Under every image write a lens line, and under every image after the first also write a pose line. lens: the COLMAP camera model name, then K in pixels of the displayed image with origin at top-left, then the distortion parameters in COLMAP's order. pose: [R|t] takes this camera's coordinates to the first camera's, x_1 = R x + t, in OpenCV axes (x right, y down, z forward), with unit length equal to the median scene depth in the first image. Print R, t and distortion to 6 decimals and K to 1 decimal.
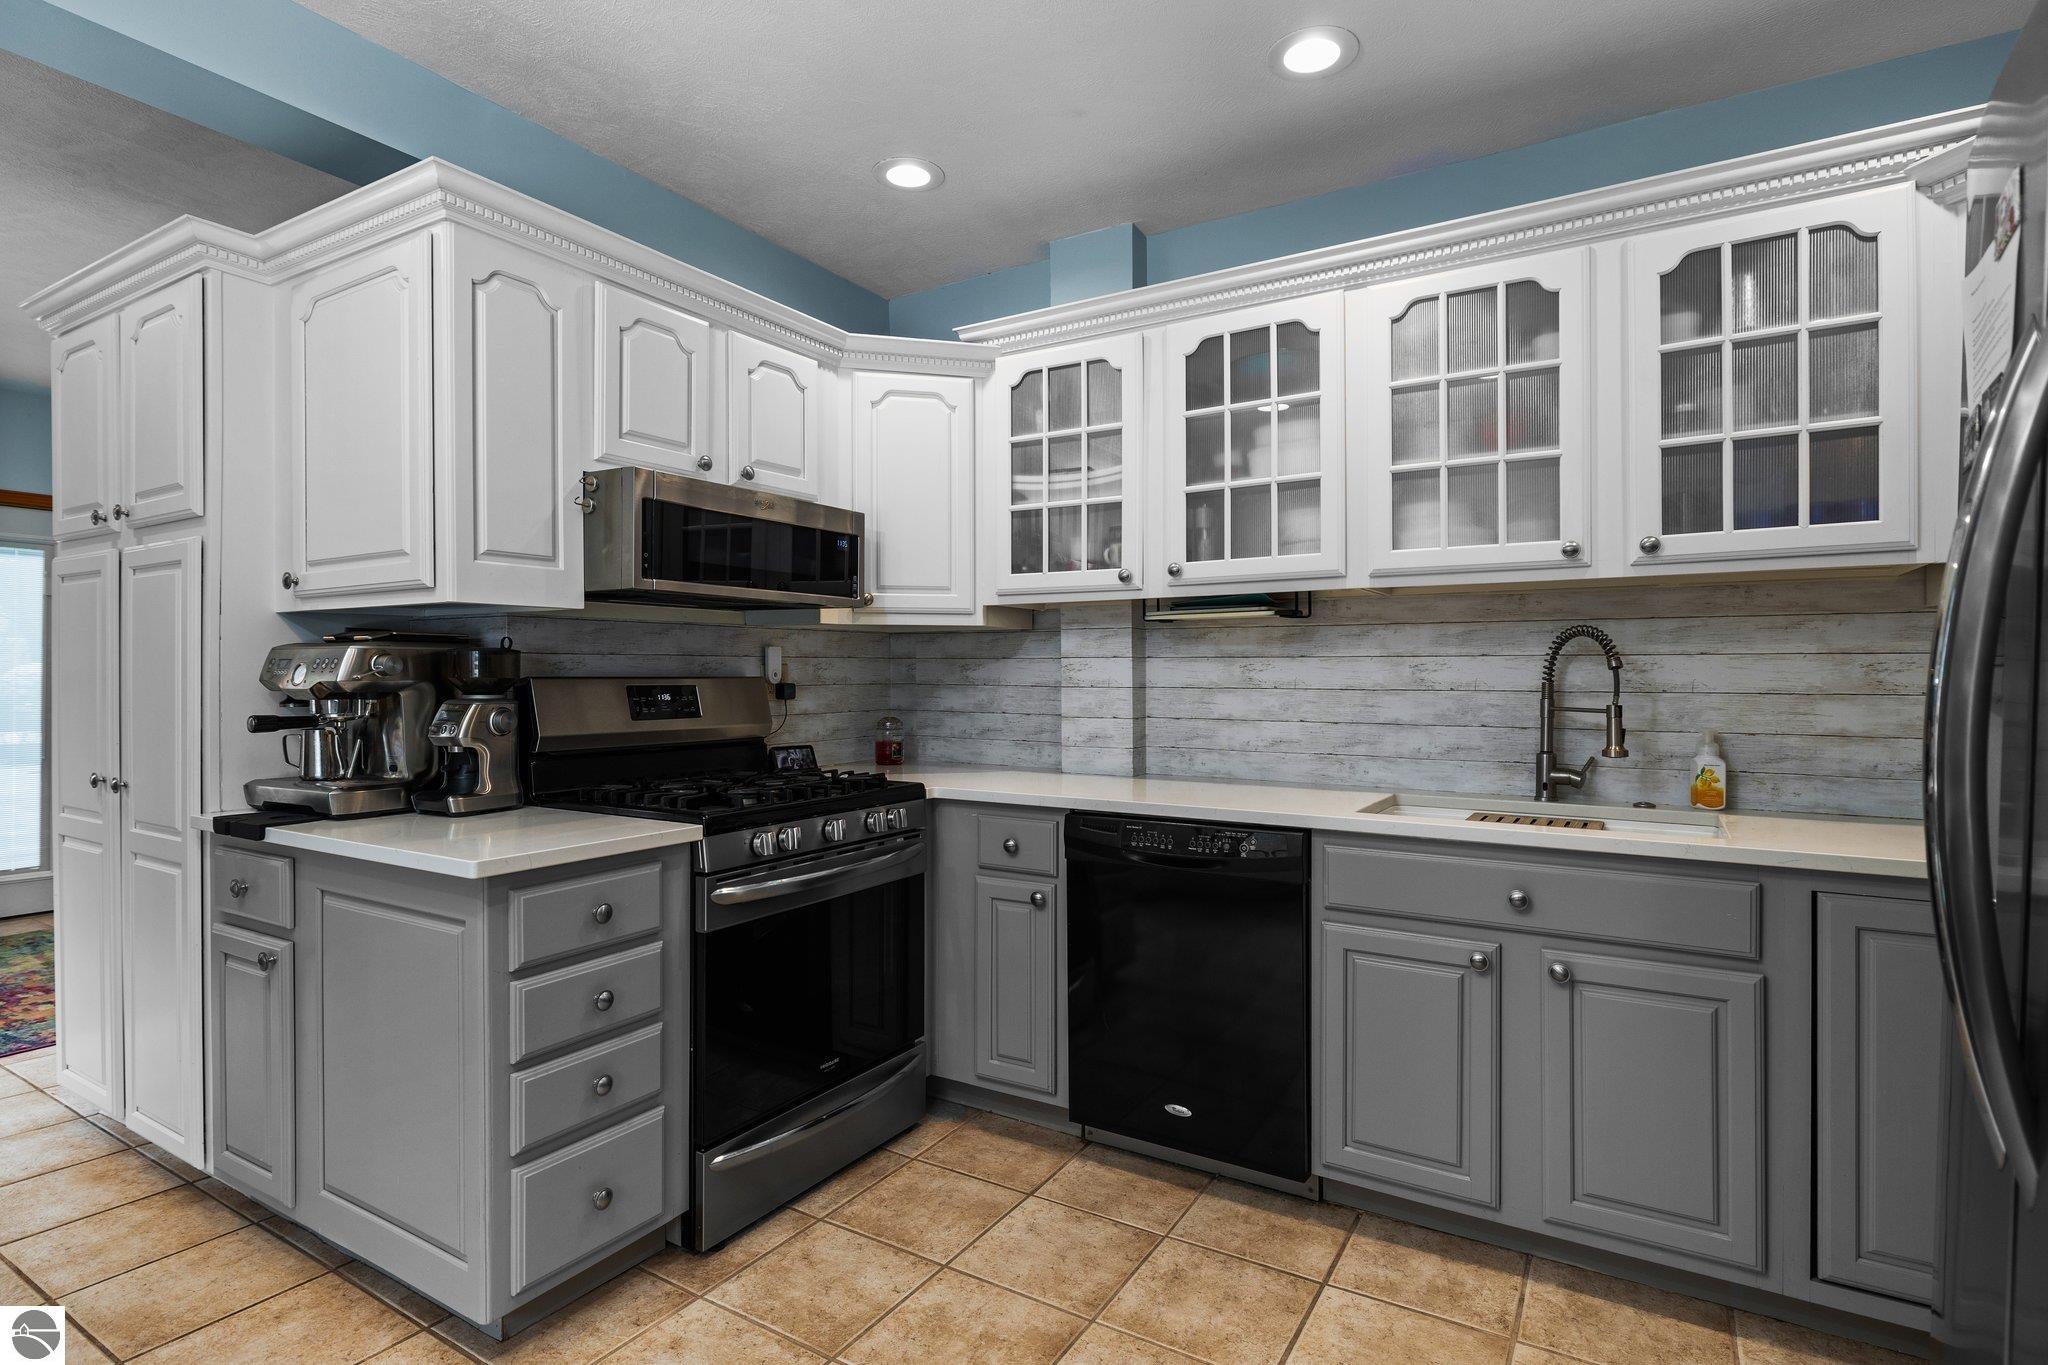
lens RADIAL K [[1039.0, 0, 1021.2], [0, 1039.0, 680.6], [0, 0, 1]] dist [-0.003194, 0.000700]
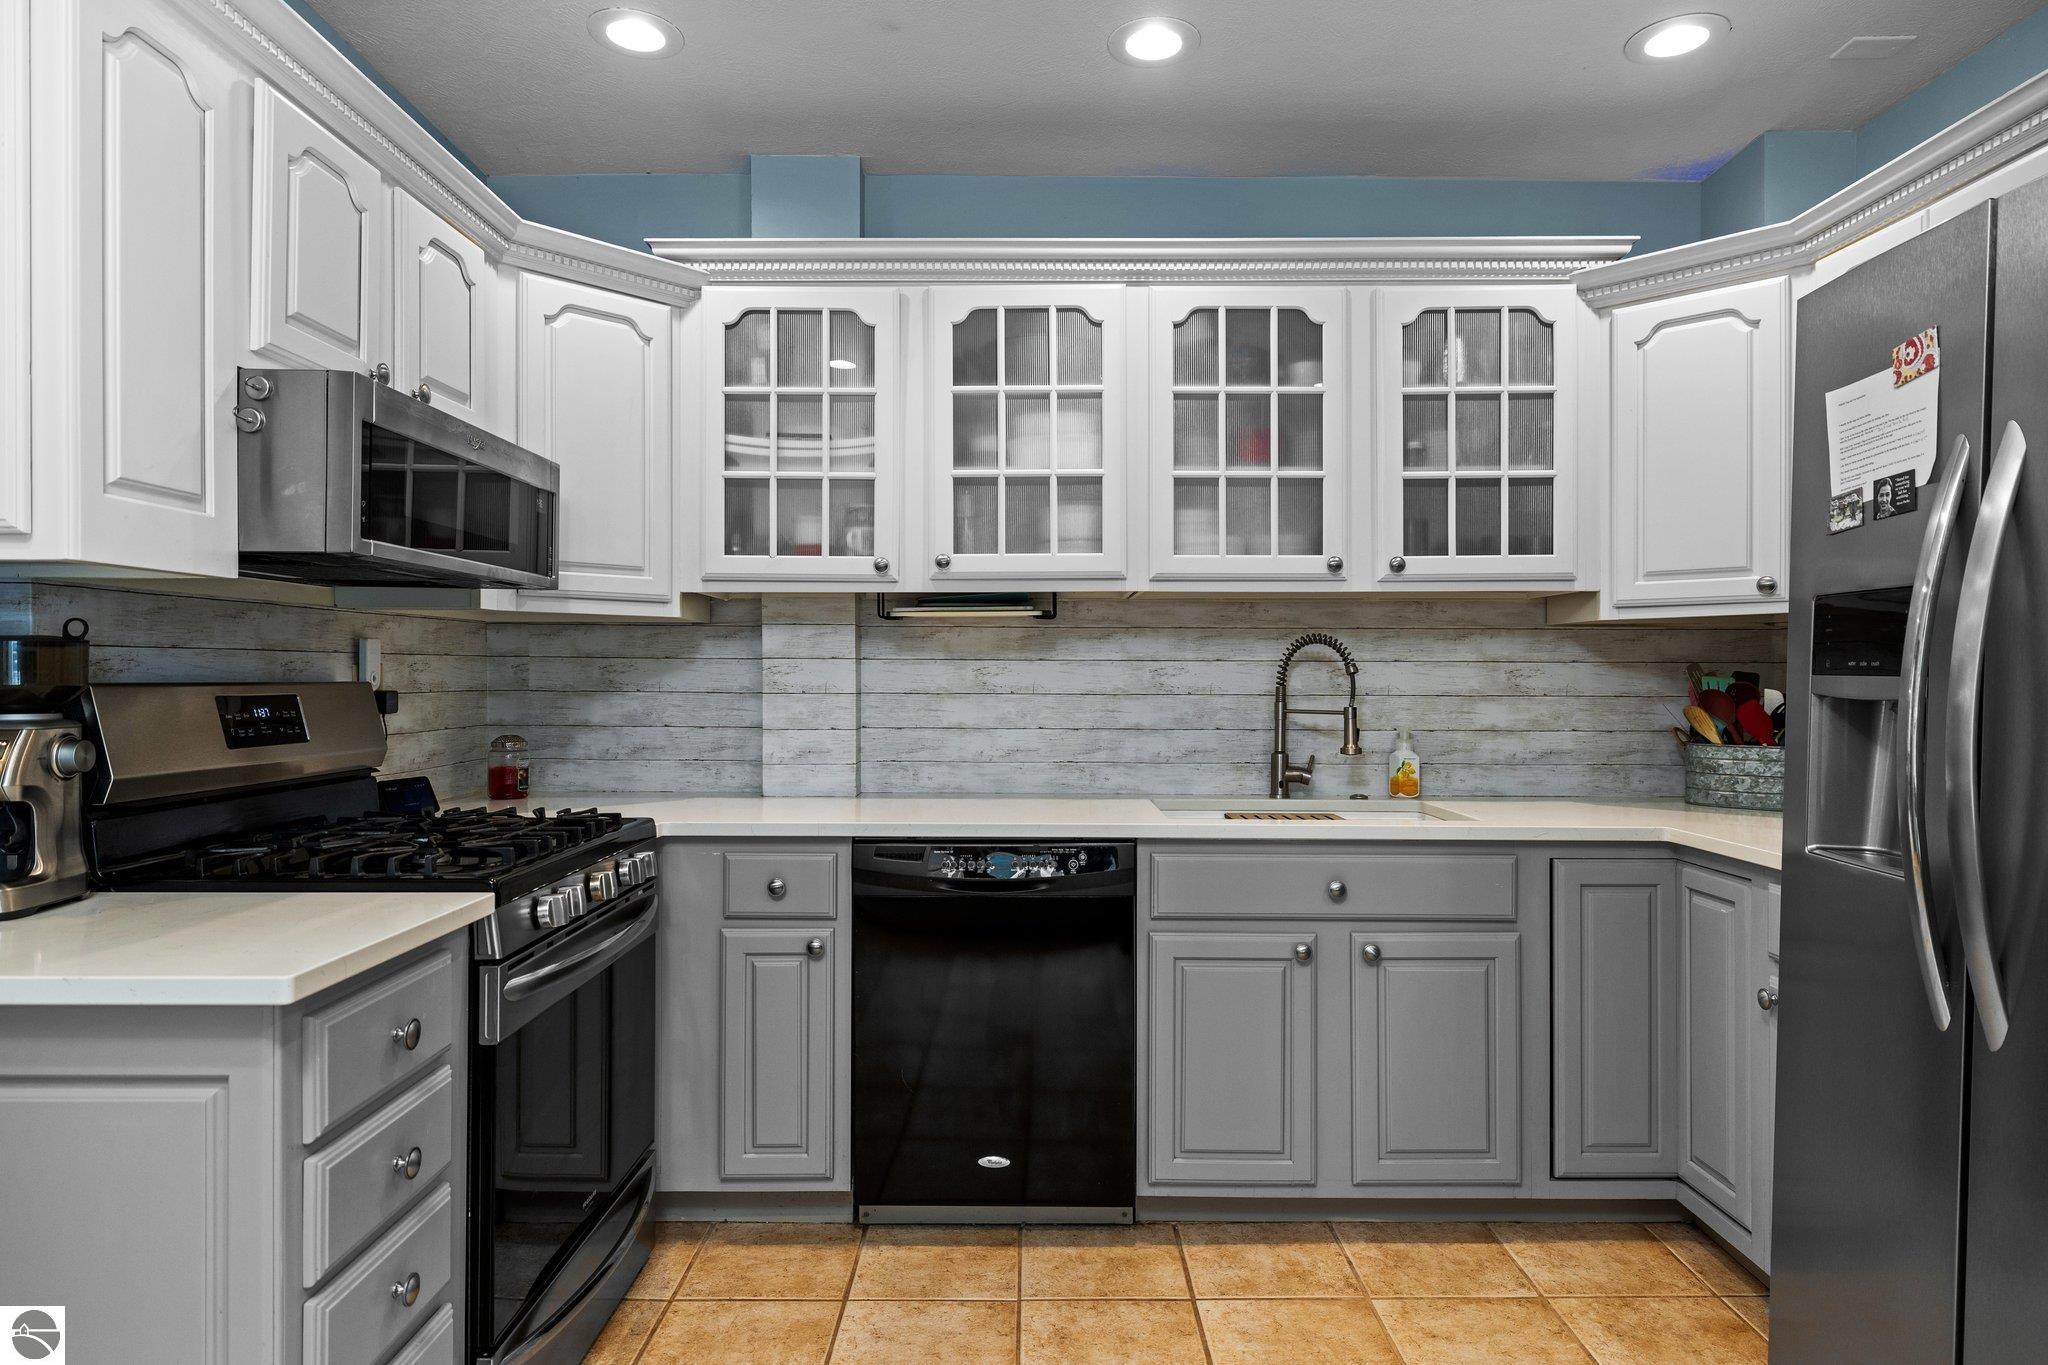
lens RADIAL K [[1197.9, 0, 1027.1], [0, 1197.9, 678.4], [0, 0, 1]] dist [0.009246, -0.002936]
pose [[0.849903, 0.000192, 0.526938, -0.387194], [0.001391, 0.999996, -0.002607, -0.004097], [-0.526937, 0.002948, 0.849899, 0.099820]]
